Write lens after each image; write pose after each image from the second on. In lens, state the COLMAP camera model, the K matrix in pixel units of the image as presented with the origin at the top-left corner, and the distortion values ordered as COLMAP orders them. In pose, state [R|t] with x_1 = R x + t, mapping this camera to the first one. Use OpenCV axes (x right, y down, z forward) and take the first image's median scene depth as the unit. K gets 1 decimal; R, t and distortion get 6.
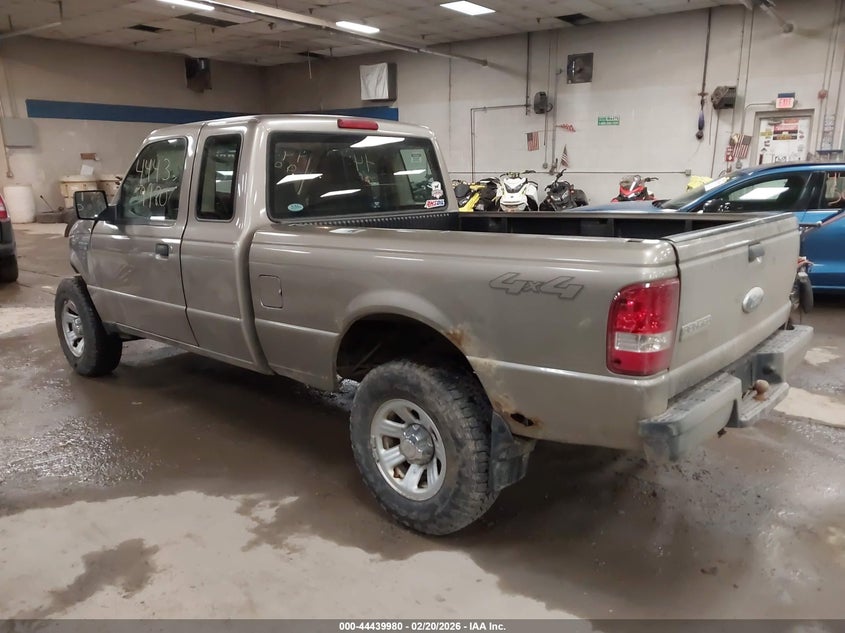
lens RADIAL K [[682.8, 0, 422.5], [0, 682.8, 316.5], [0, 0, 1]] dist [0.046907, -0.000606]
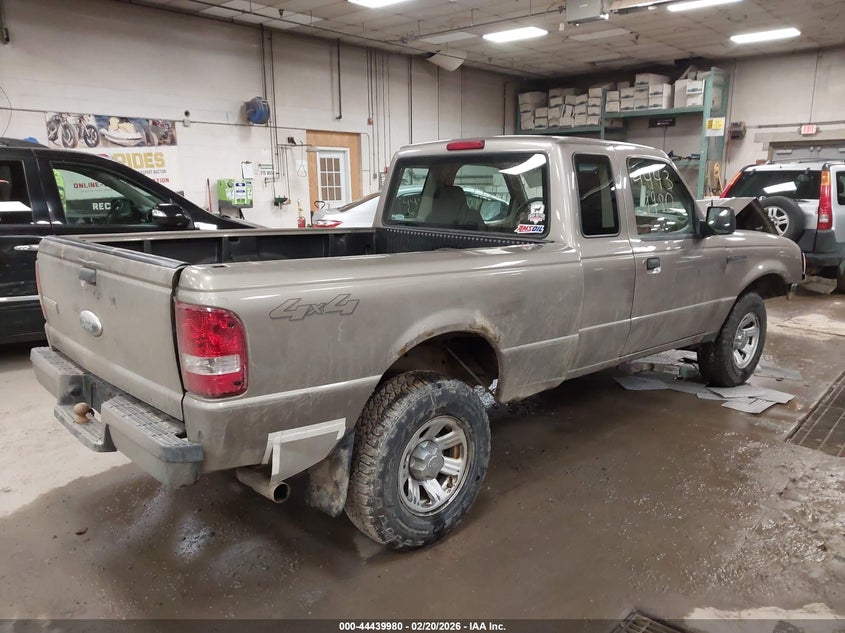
lens RADIAL K [[682.8, 0, 422.5], [0, 682.8, 316.5], [0, 0, 1]] dist [0.046907, -0.000606]
pose [[-0.109741, 0.222898, -0.968645, 0.938917], [-0.196402, 0.950454, 0.240963, -0.256526], [0.974363, 0.216687, -0.060526, 1.008809]]
